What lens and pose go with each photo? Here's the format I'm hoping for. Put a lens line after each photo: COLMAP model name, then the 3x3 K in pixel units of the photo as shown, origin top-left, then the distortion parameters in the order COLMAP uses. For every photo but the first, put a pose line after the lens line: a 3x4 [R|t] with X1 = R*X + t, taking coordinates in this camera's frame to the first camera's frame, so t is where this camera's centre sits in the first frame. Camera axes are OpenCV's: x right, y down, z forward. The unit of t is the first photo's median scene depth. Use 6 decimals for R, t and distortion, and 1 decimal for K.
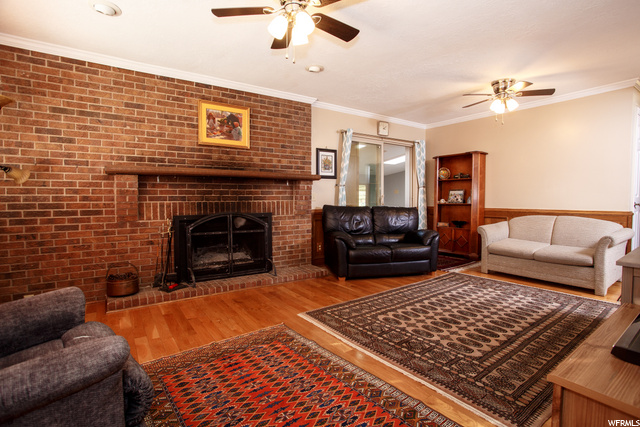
lens RADIAL K [[305.2, 0, 317.6], [0, 305.2, 209.2], [0, 0, 1]] dist [-0.051069, 0.000461]
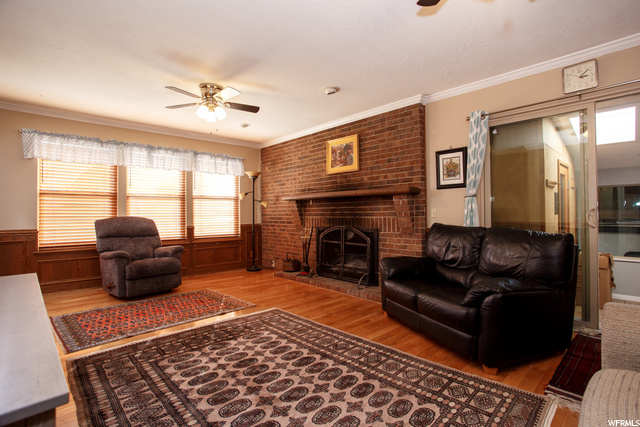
lens RADIAL K [[305.2, 0, 332.5], [0, 305.2, 213.5], [0, 0, 1]] dist [-0.051069, 0.000461]
pose [[0.184721, -0.001242, -0.982790, 0.873970], [-0.033872, 0.999397, -0.007629, -0.028587], [0.982207, 0.034699, 0.184568, 0.716296]]
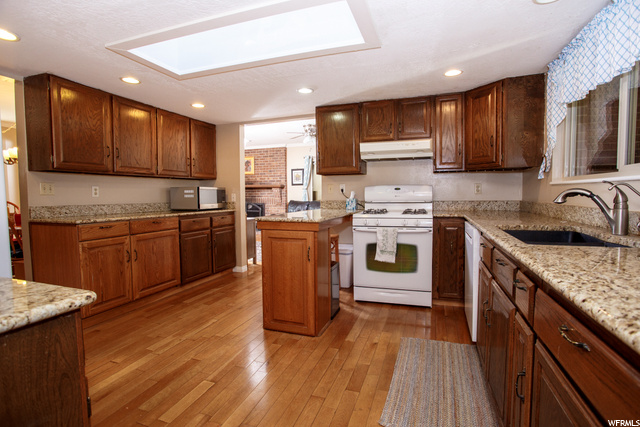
lens RADIAL K [[305.2, 0, 325.6], [0, 305.2, 213.9], [0, 0, 1]] dist [-0.051069, 0.000461]
pose [[0.596278, 0.048368, -0.801320, 1.942376], [-0.030956, 0.998826, 0.037254, -0.006774], [0.802181, 0.002592, 0.597075, 0.079857]]
